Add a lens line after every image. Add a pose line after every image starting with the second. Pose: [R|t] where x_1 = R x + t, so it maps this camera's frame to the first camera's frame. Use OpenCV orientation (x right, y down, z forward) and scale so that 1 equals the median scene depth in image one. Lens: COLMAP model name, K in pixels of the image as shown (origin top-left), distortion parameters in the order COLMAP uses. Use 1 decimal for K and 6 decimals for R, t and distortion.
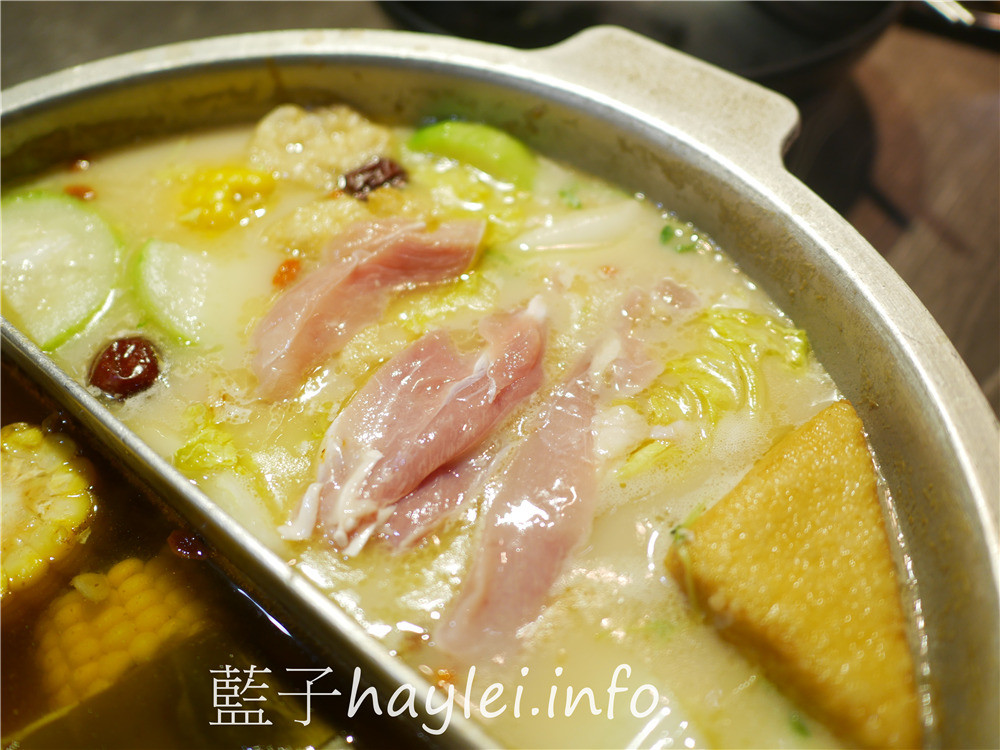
lens RADIAL K [[853.1, 0, 500.7], [0, 853.1, 371.7], [0, 0, 1]] dist [-0.027313, 0.014846]
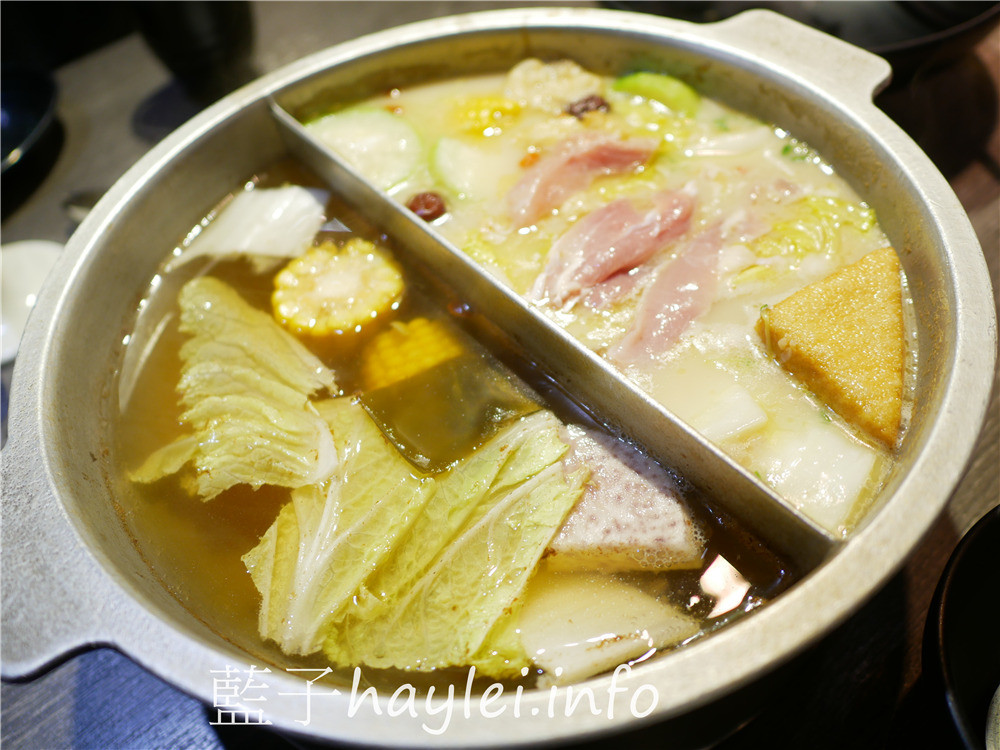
lens RADIAL K [[853.1, 0, 500.7], [0, 853.1, 371.7], [0, 0, 1]] dist [-0.027313, 0.014846]
pose [[0.978692, 0.094991, -0.182041, 0.018120], [-0.098122, 0.995140, -0.008249, 0.290458], [0.180372, 0.025935, 0.983256, -0.529976]]
